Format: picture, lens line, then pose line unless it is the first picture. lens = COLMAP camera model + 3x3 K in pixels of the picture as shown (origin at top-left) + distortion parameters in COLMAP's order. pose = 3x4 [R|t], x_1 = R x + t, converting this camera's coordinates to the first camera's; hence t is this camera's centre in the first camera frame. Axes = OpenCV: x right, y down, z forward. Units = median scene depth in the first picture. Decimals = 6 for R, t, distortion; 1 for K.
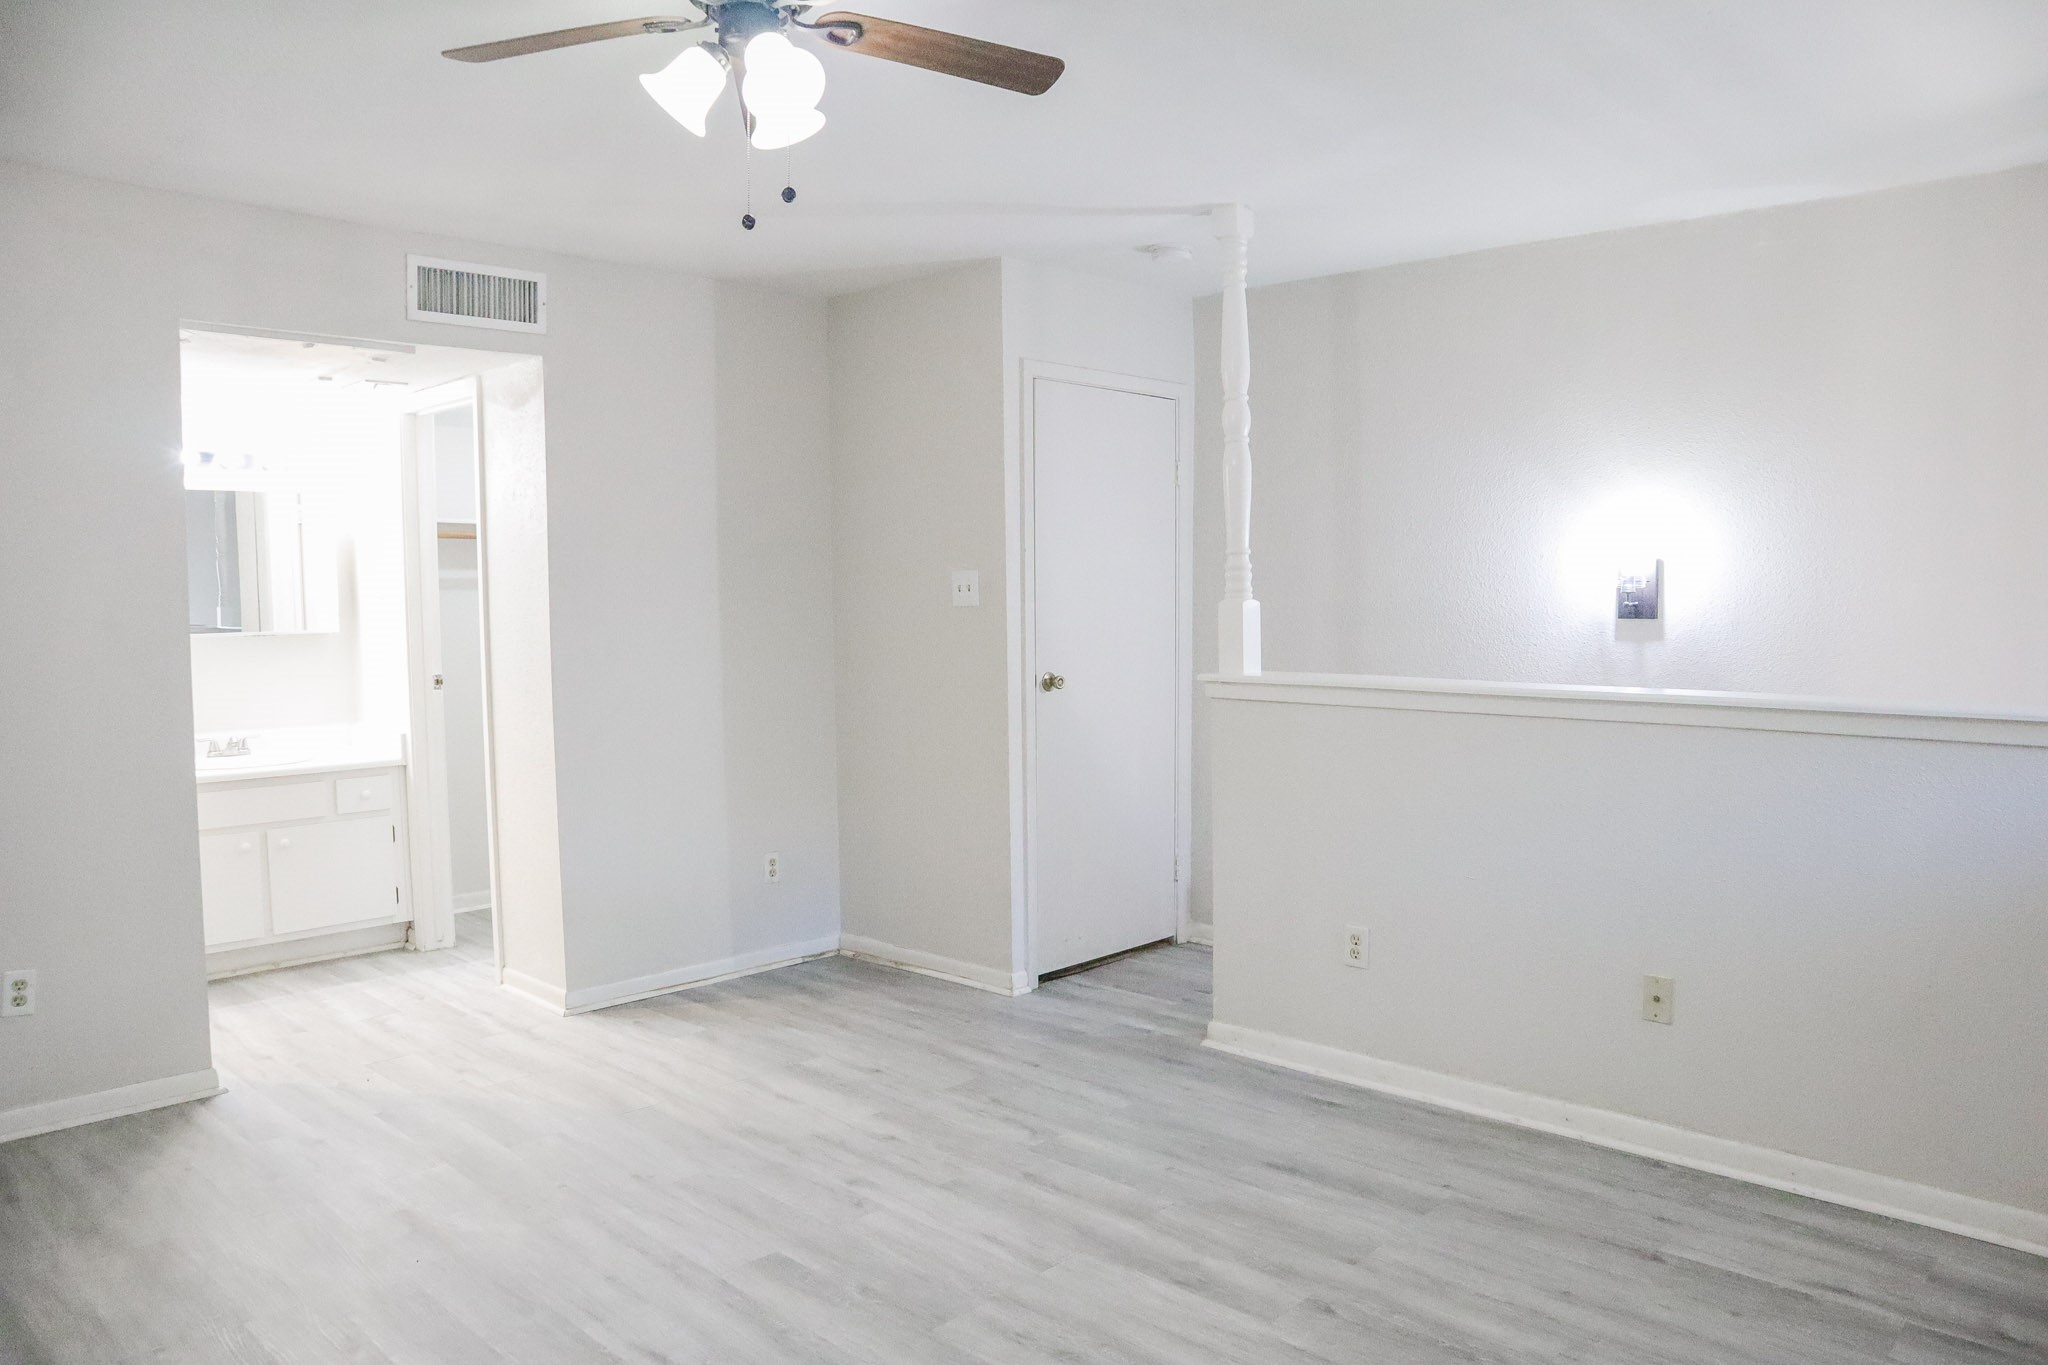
lens RADIAL K [[1427.7, 0, 1036.8], [0, 1427.7, 680.8], [0, 0, 1]] dist [-0.125349, 0.086538]
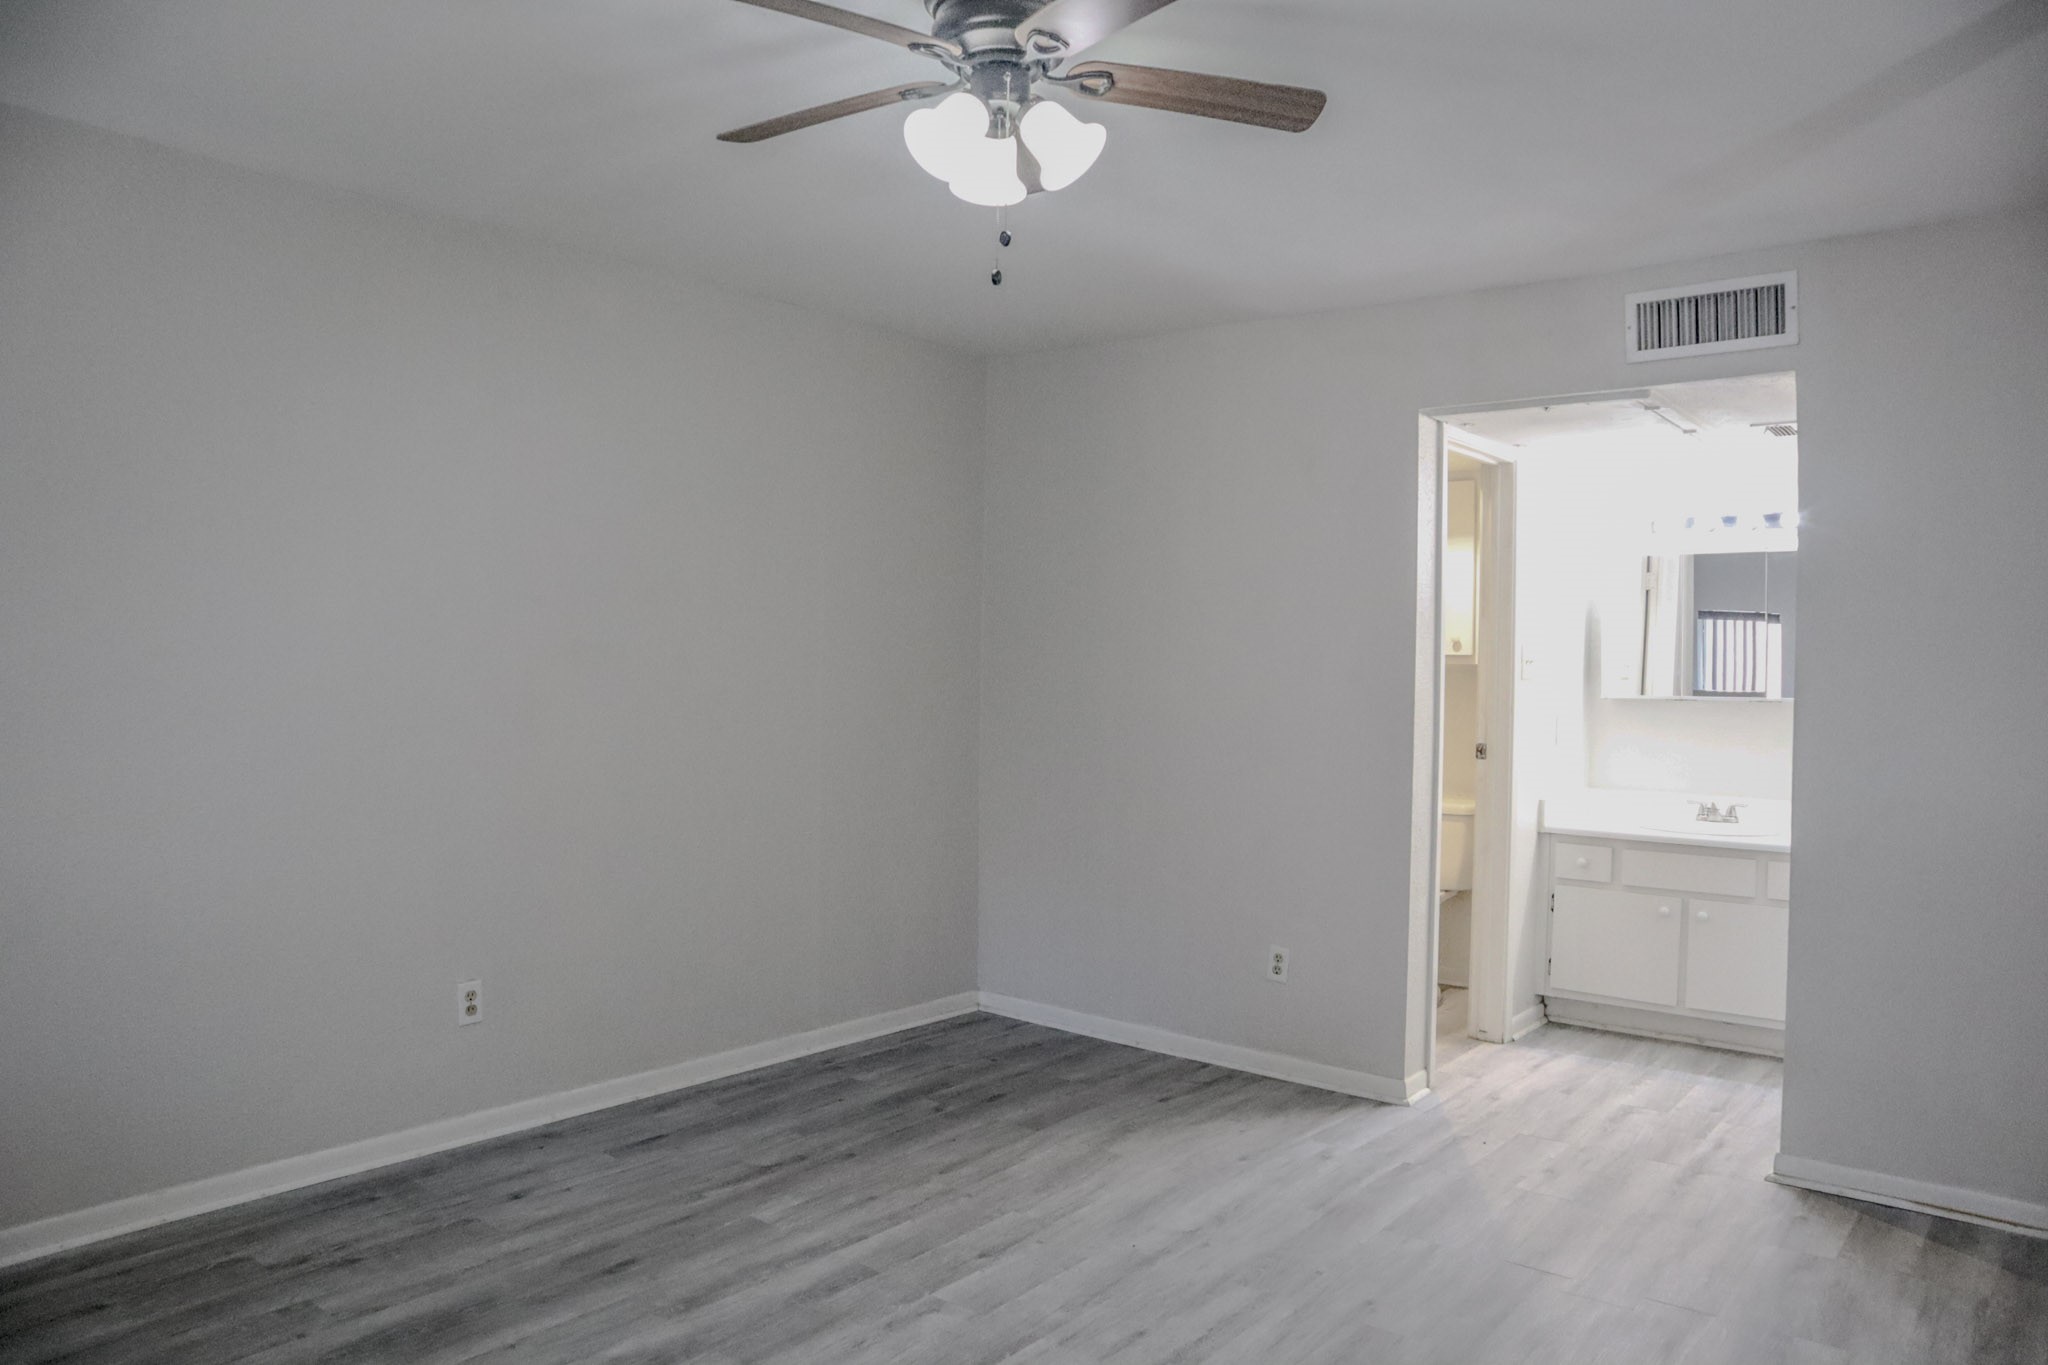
lens RADIAL K [[1427.7, 0, 1036.8], [0, 1427.7, 680.8], [0, 0, 1]] dist [-0.125349, 0.086538]
pose [[0.085608, 0.024042, -0.996039, 0.436068], [-0.075055, 0.997024, 0.017615, -0.032413], [0.993498, 0.073250, 0.087157, 0.518520]]
